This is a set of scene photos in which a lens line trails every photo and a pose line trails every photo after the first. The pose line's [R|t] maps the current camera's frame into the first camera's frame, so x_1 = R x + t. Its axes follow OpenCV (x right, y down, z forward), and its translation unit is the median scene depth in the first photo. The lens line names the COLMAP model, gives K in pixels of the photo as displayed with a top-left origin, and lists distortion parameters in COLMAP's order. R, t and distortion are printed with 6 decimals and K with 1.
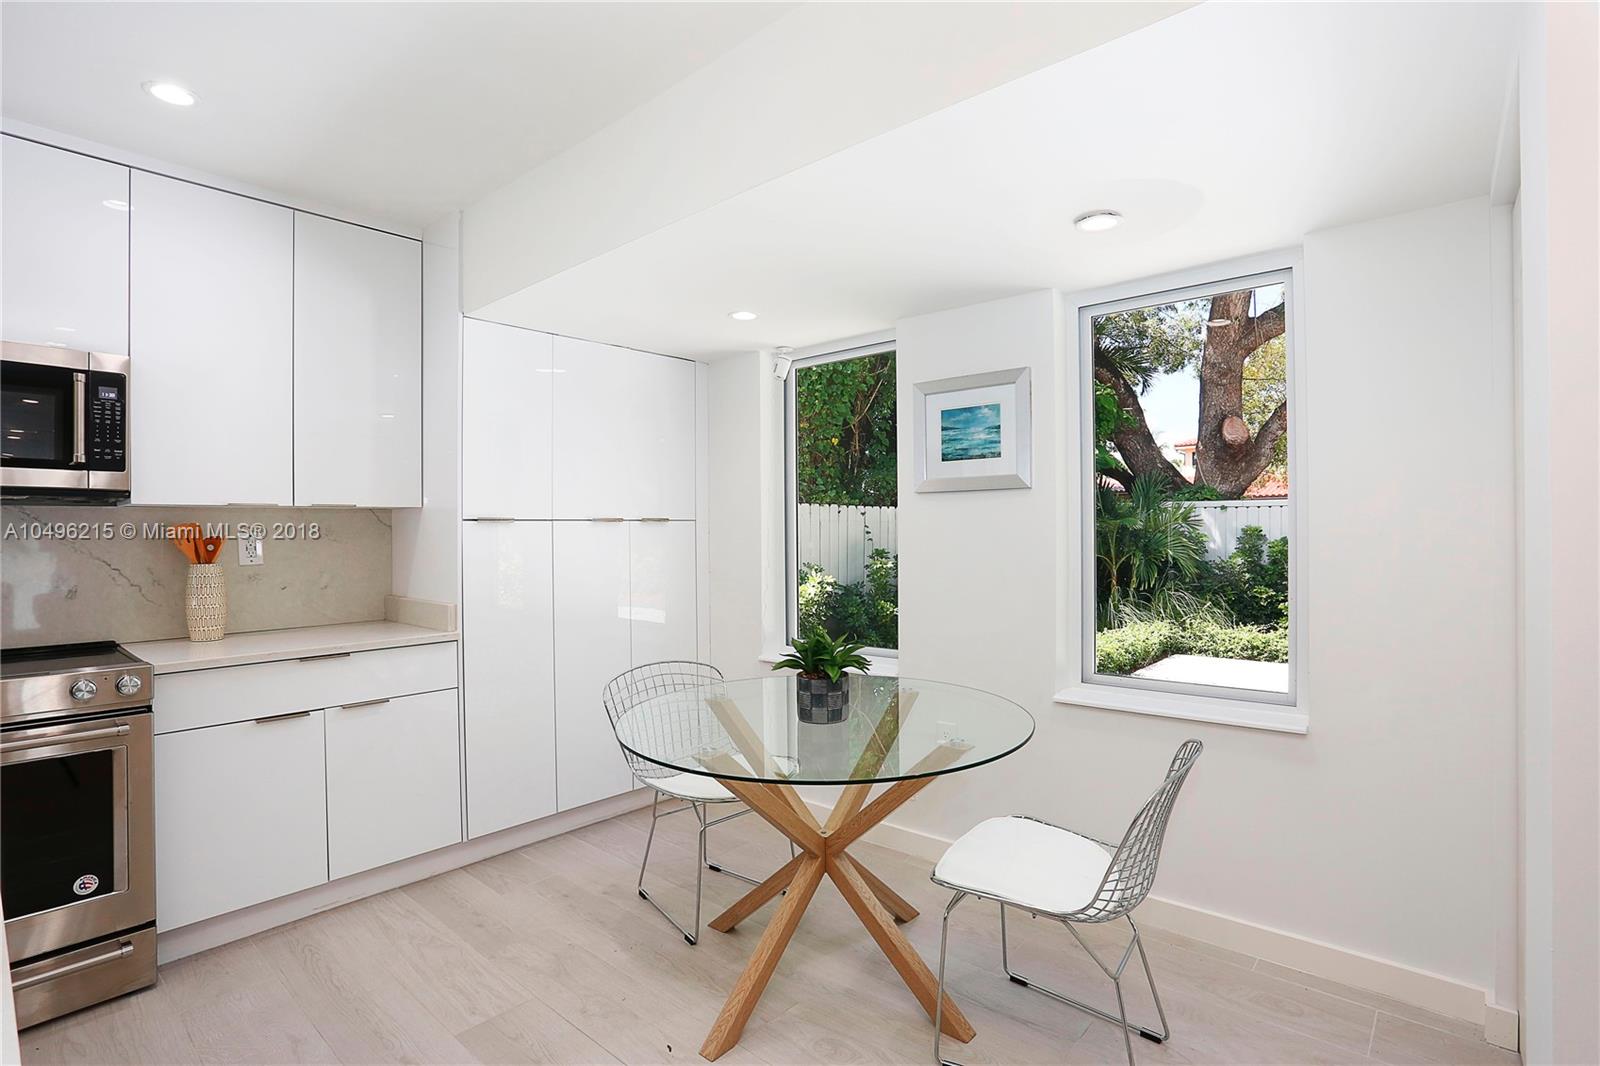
lens RADIAL K [[842.3, 0, 800.0], [0, 842.3, 533.0], [0, 0, 1]] dist [-0.001812, -0.000530]
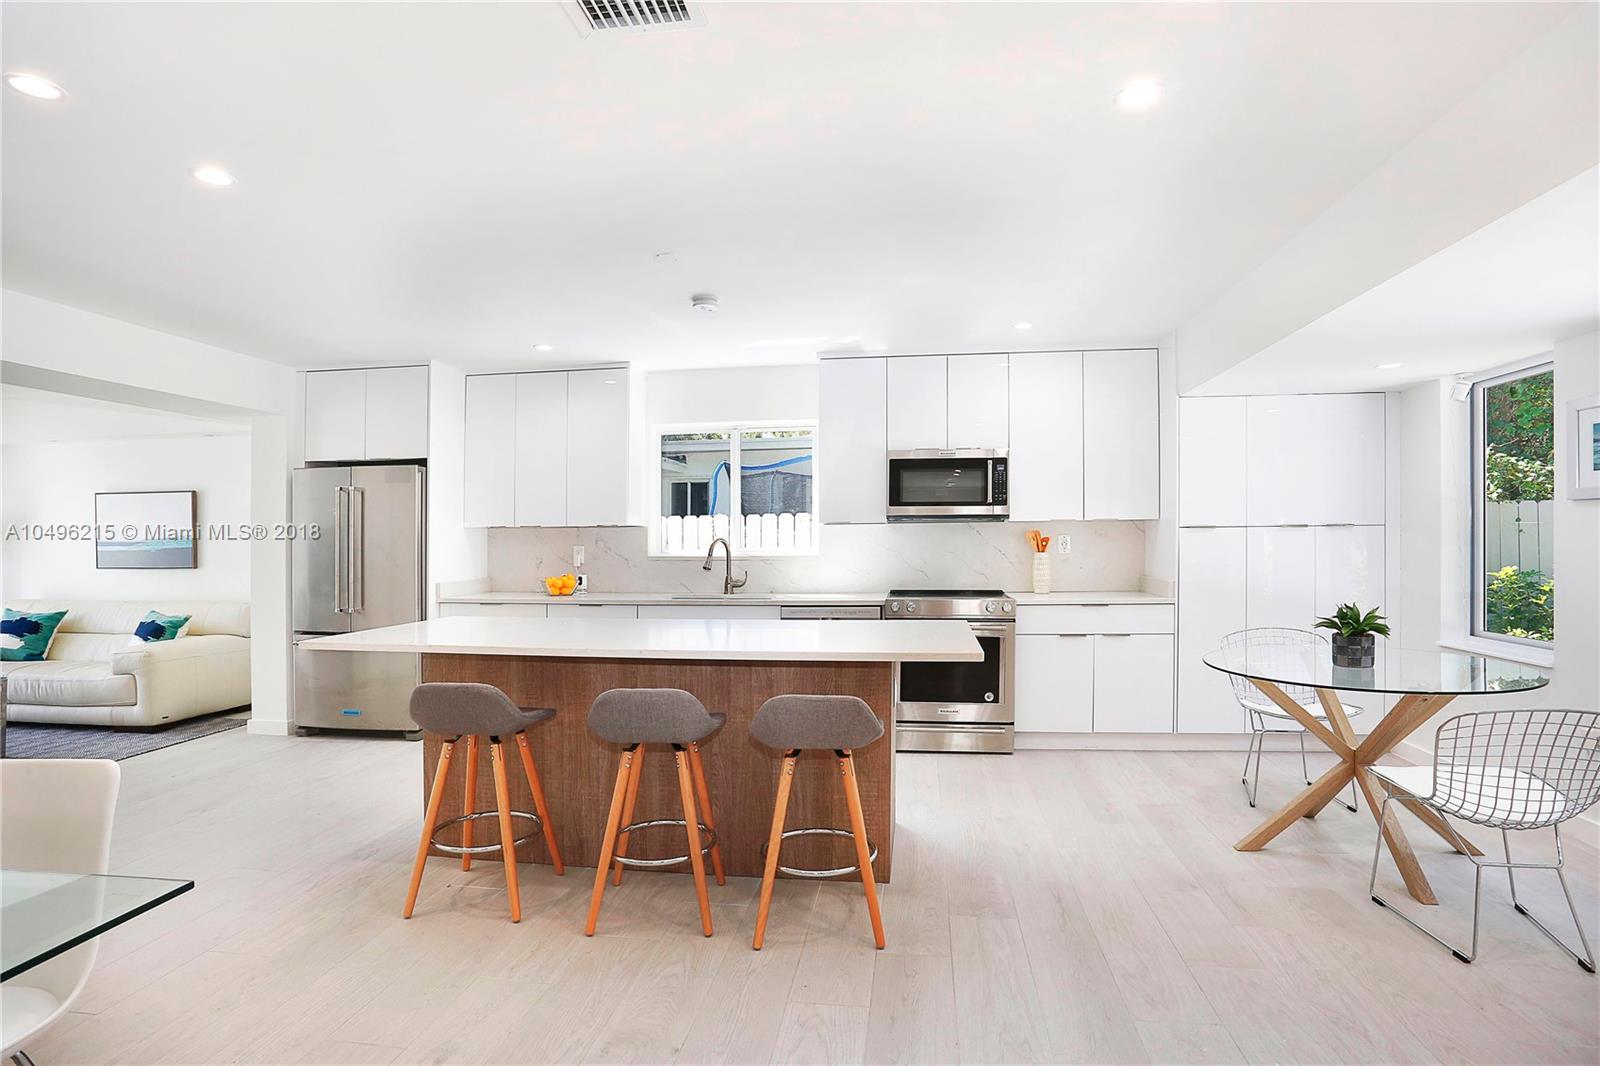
lens RADIAL K [[806.2, 0, 800.0], [0, 806.2, 533.0], [0, 0, 1]] dist [-0.002688, -0.000352]
pose [[0.533615, 0.002344, -0.845724, 0.553247], [0.002785, 0.999986, 0.004529, -0.015444], [0.845723, -0.004772, 0.533601, -0.446672]]
